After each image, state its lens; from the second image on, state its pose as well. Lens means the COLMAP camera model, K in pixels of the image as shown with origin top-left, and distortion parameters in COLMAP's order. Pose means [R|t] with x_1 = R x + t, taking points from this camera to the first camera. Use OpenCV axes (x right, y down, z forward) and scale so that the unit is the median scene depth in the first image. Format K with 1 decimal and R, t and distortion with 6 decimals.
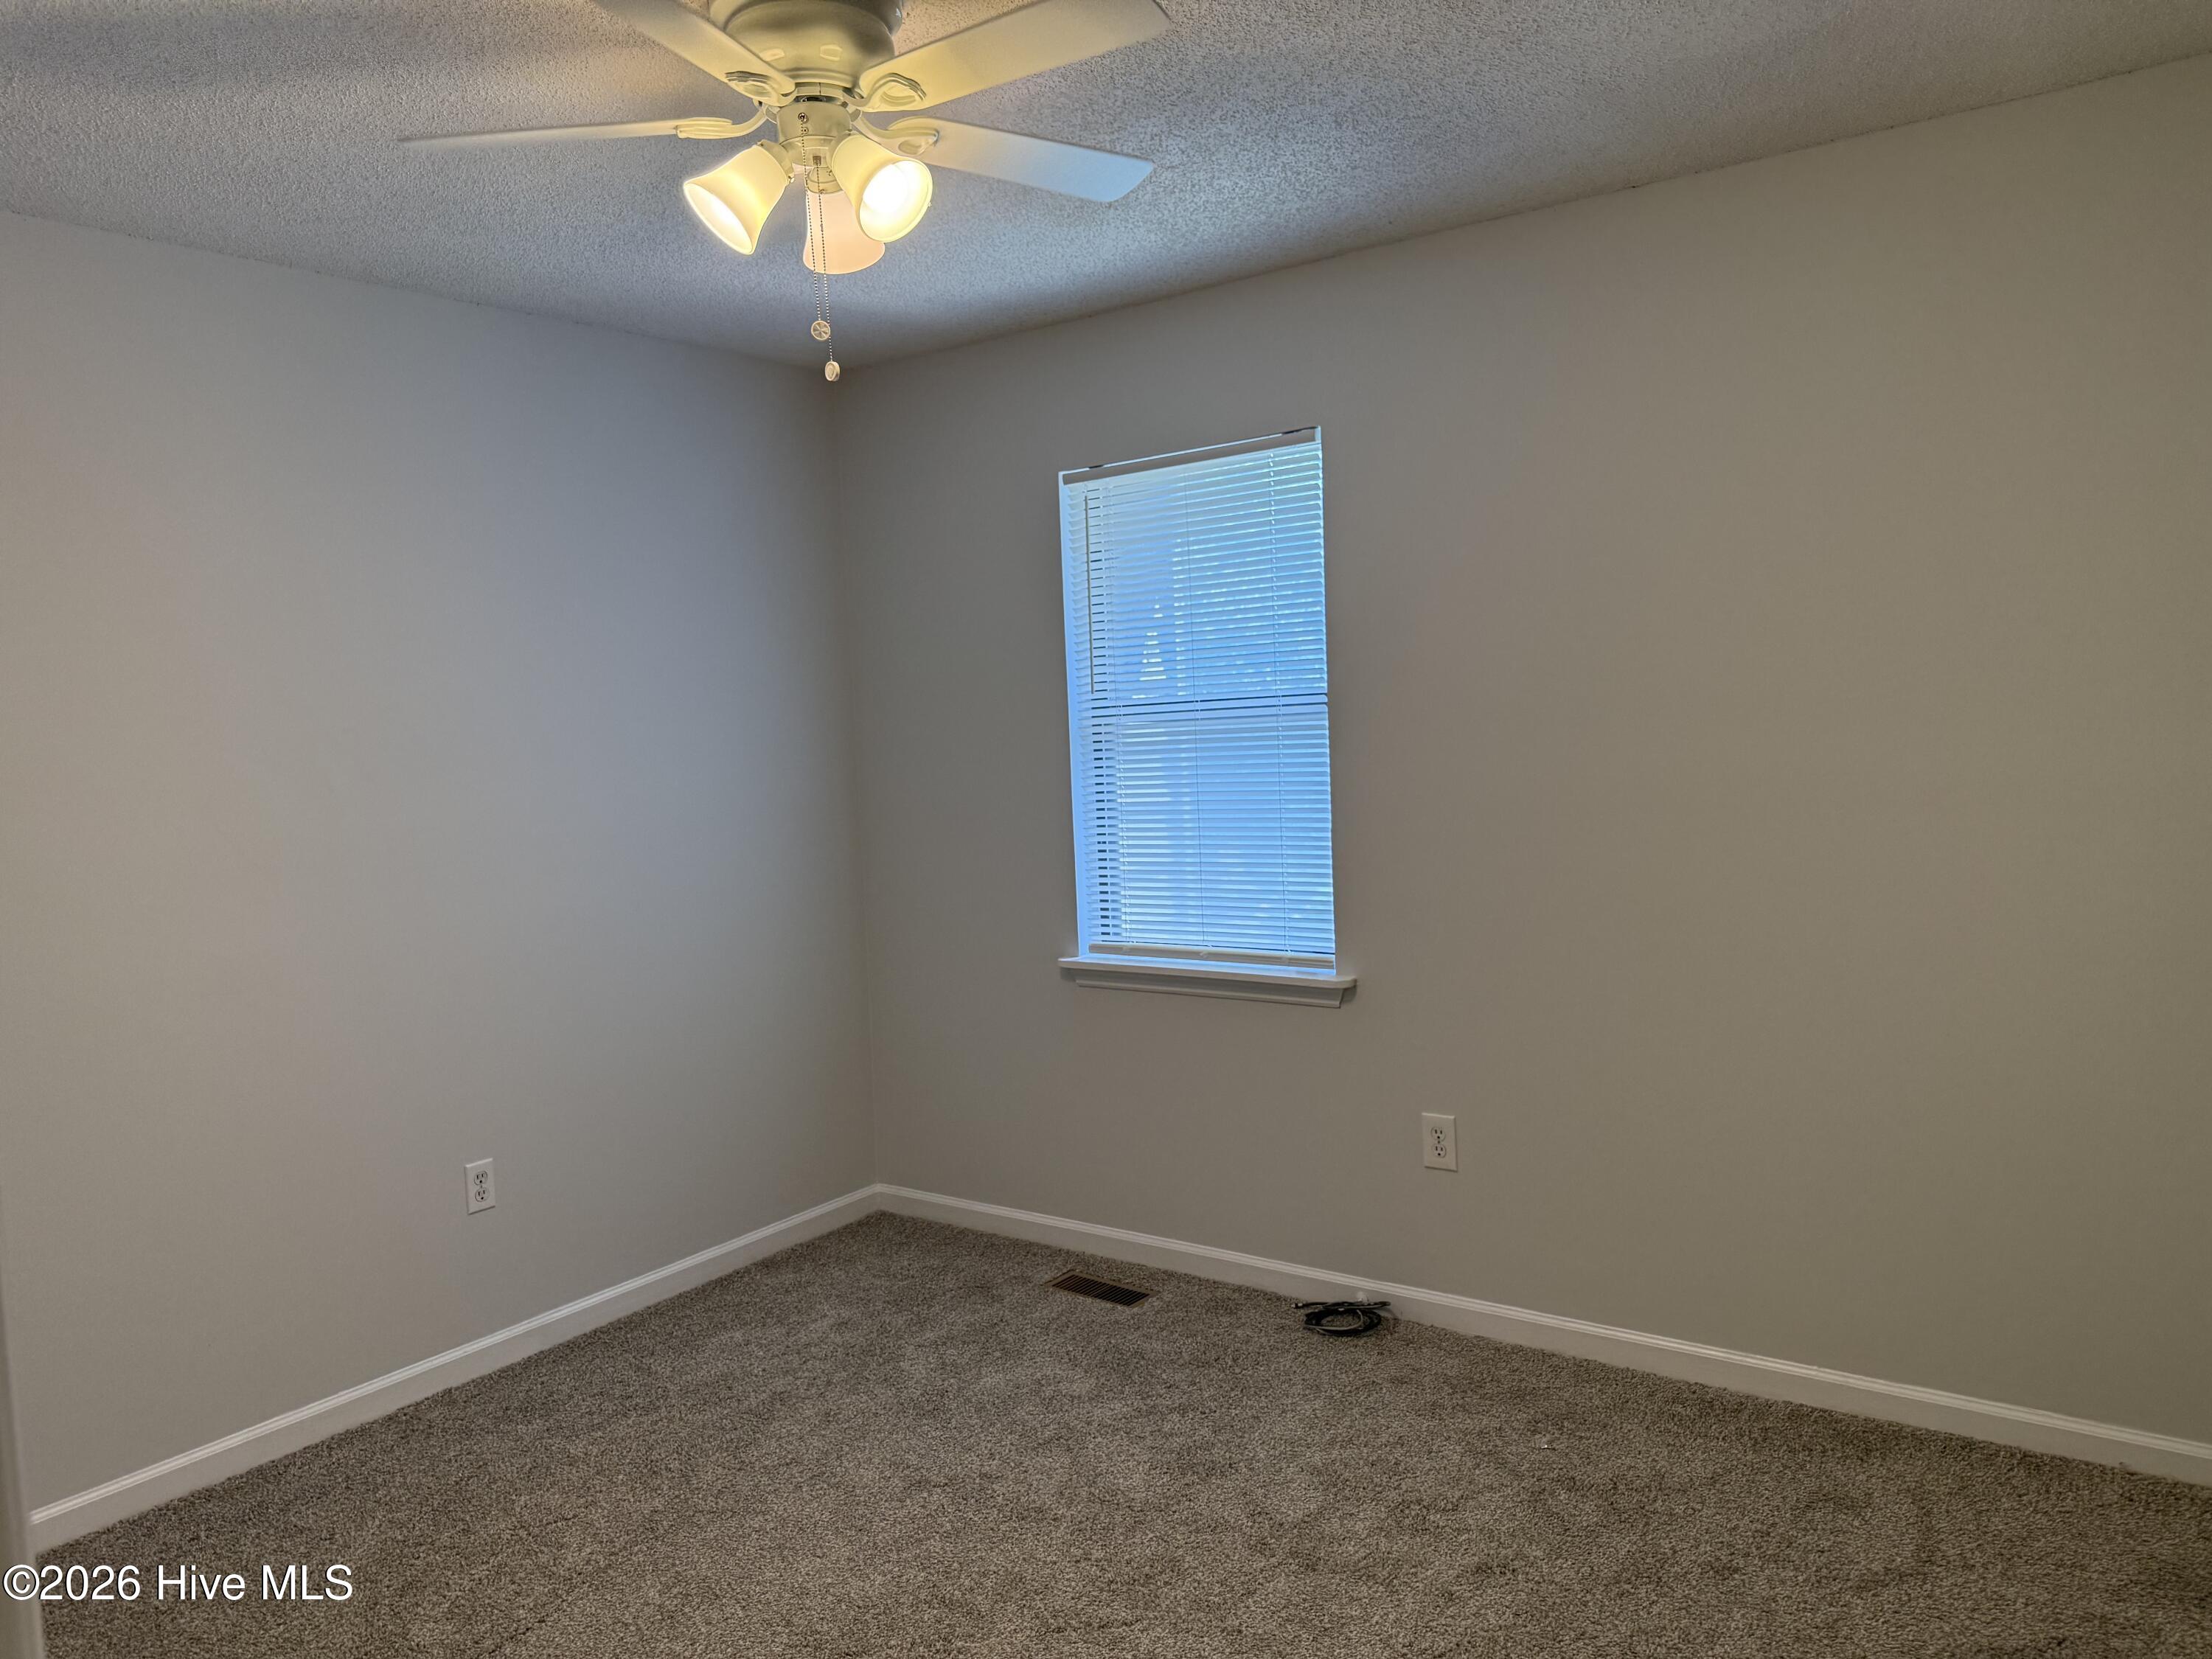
lens RADIAL K [[1561.7, 0, 1106.7], [0, 1561.7, 842.3], [0, 0, 1]] dist [0.064051, -0.100212]
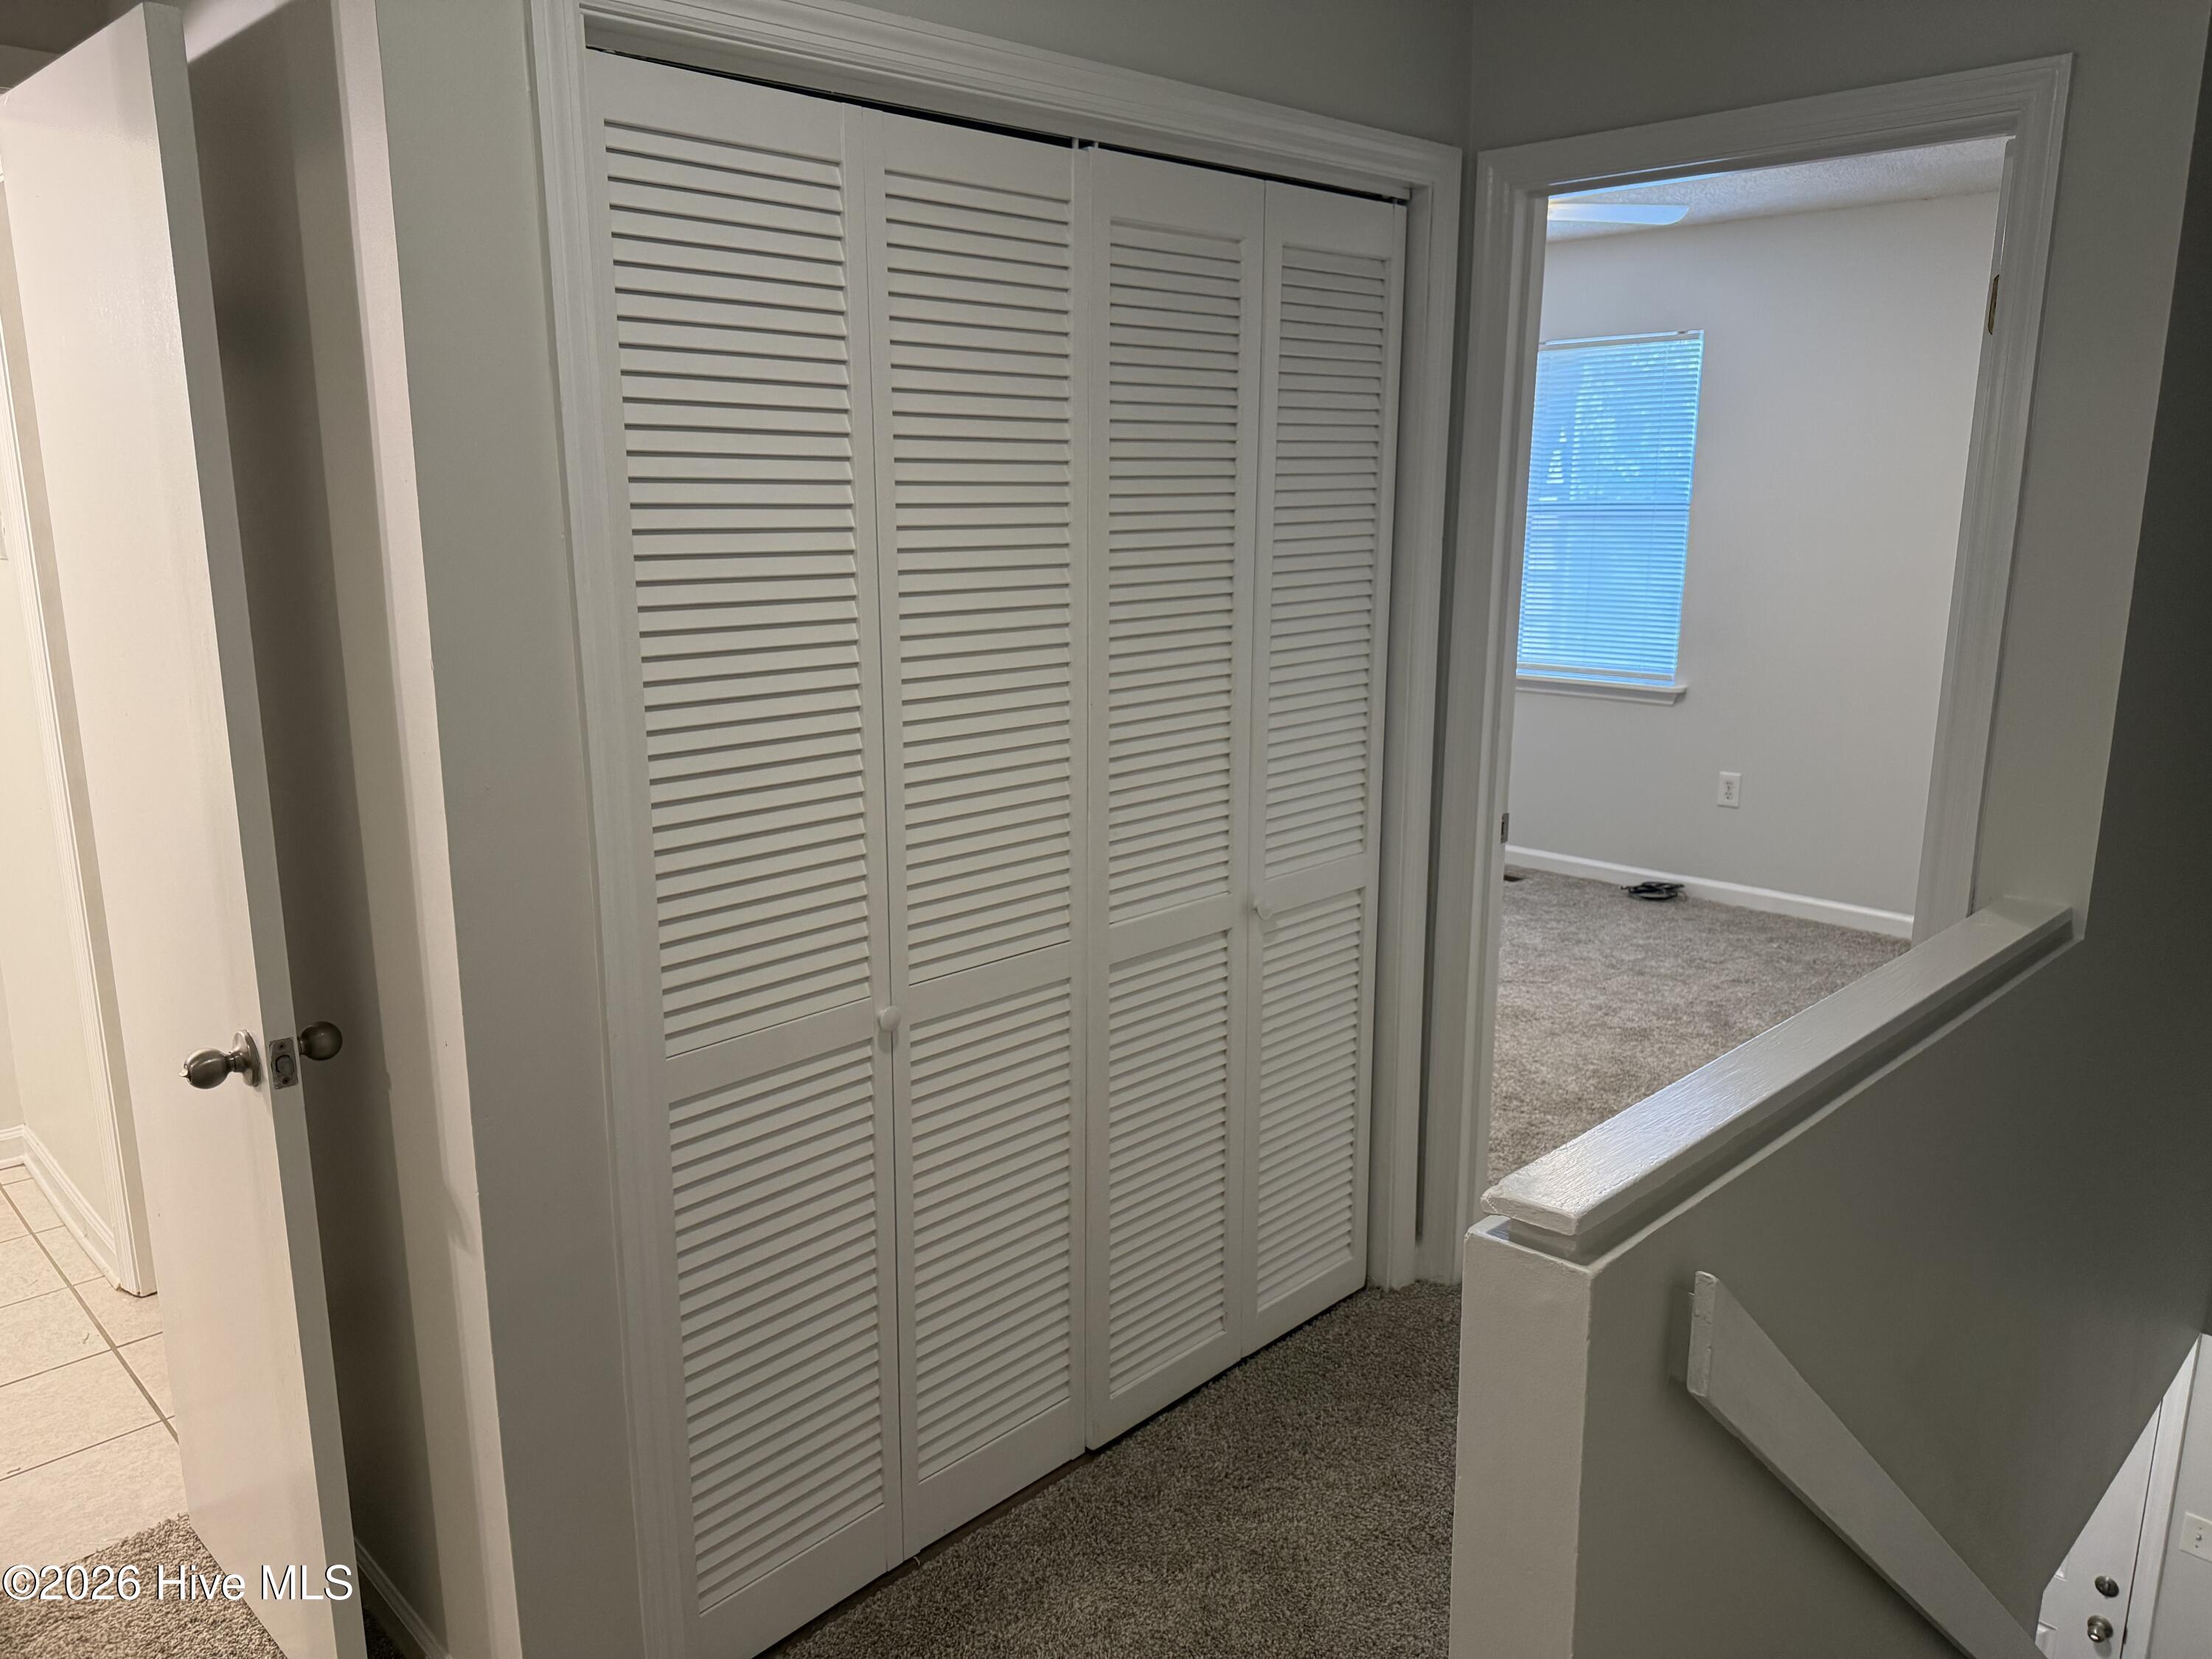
lens RADIAL K [[1561.7, 0, 1104.4], [0, 1561.7, 809.9], [0, 0, 1]] dist [0.064051, -0.100212]
pose [[0.985138, 0.089971, -0.146316, -0.198223], [-0.070739, 0.988760, 0.131720, 0.044724], [0.156522, -0.119412, 0.980429, -0.752181]]
